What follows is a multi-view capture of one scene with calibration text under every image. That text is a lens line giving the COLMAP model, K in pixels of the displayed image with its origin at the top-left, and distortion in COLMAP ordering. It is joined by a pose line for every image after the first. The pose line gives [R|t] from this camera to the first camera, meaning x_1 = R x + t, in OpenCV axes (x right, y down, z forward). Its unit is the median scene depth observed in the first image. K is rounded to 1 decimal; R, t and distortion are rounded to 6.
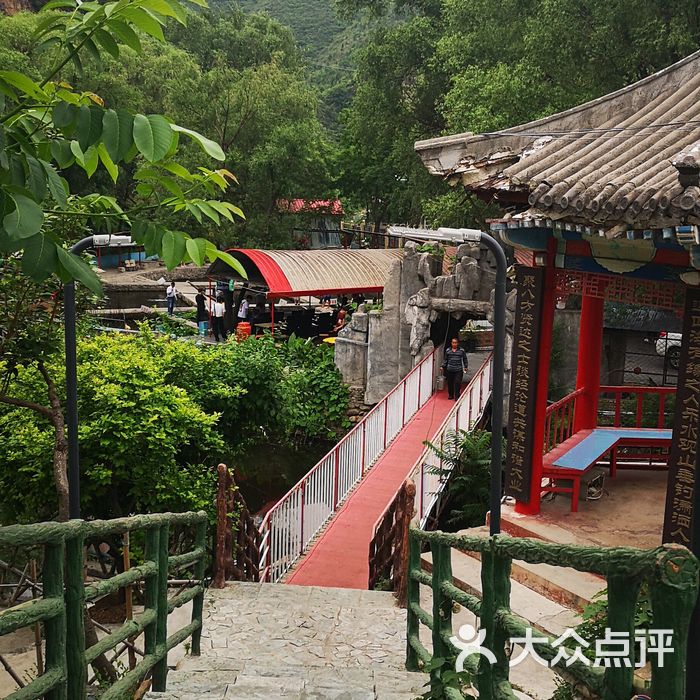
lens RADIAL K [[1060.5, 0, 359.7], [0, 1060.5, 344.9], [0, 0, 1]] dist [0.042578, 0.000000]
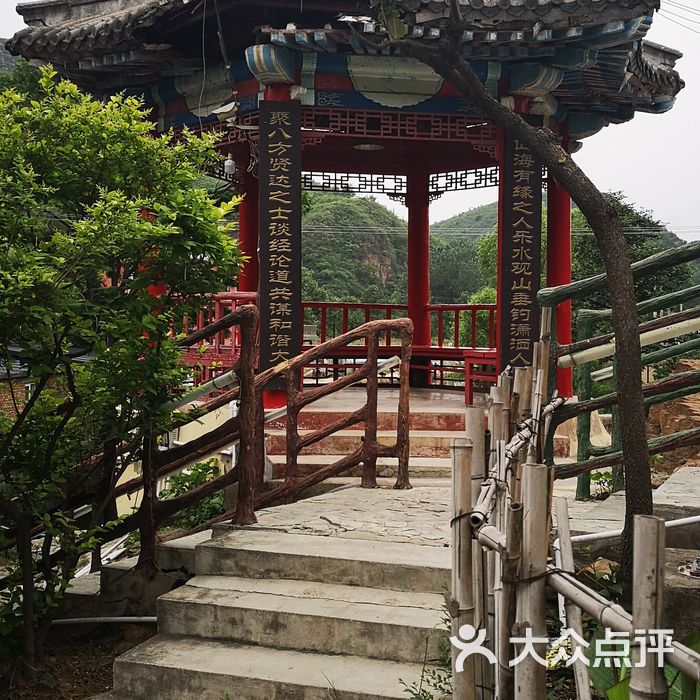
lens RADIAL K [[1060.5, 0, 349.7], [0, 1060.5, 348.3], [0, 0, 1]] dist [0.042578, 0.000000]
pose [[0.377961, -0.039738, 0.924968, -0.590034], [0.147839, 0.988849, -0.017927, 0.139350], [-0.913942, 0.143522, 0.379621, 0.659707]]
